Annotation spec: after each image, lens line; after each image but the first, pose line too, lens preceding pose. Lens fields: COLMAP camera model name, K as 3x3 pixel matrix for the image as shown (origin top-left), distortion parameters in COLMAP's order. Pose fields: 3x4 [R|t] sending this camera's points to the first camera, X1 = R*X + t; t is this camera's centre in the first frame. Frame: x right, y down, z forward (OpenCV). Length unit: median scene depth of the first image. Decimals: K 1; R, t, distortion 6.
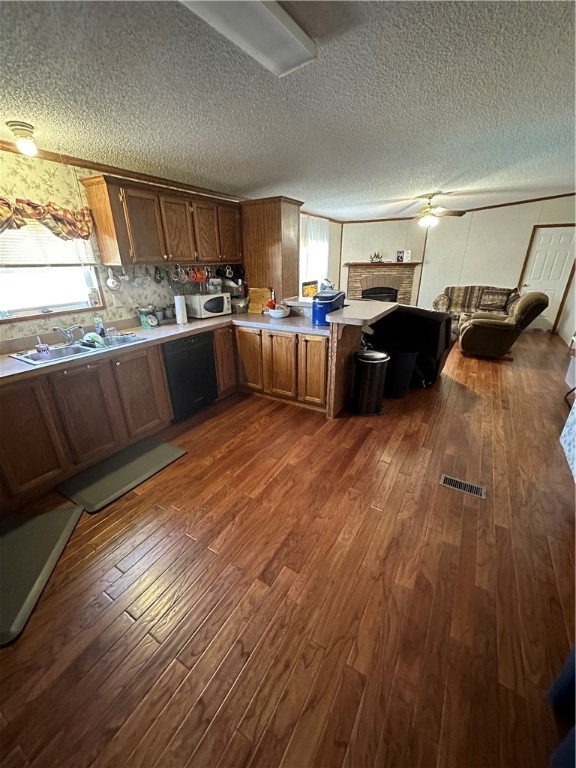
lens RADIAL K [[302.9, 0, 288.0], [0, 302.9, 382.3], [0, 0, 1]] dist [0.000176, -0.000014]
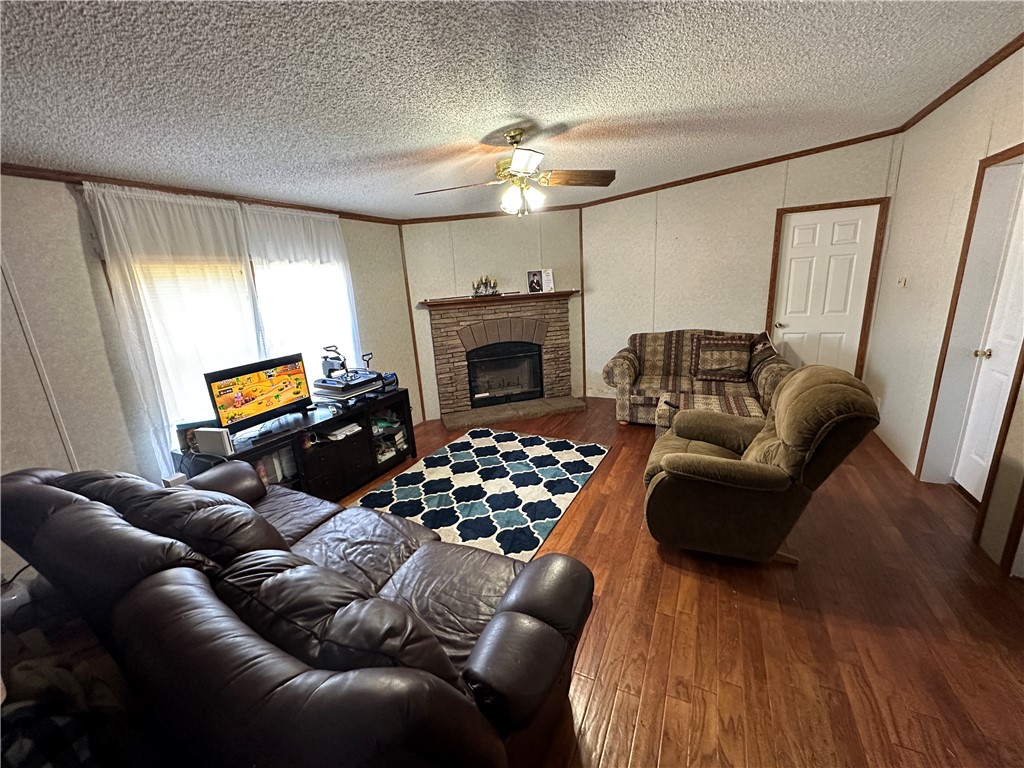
lens RADIAL K [[403.9, 0, 512.9], [0, 403.9, 382.2], [0, 0, 1]] dist [0.000176, -0.000014]
pose [[0.994174, -0.073489, 0.078855, 0.278479], [0.083781, 0.987112, -0.136344, -0.166905], [-0.067819, 0.142157, 0.987518, 0.374639]]
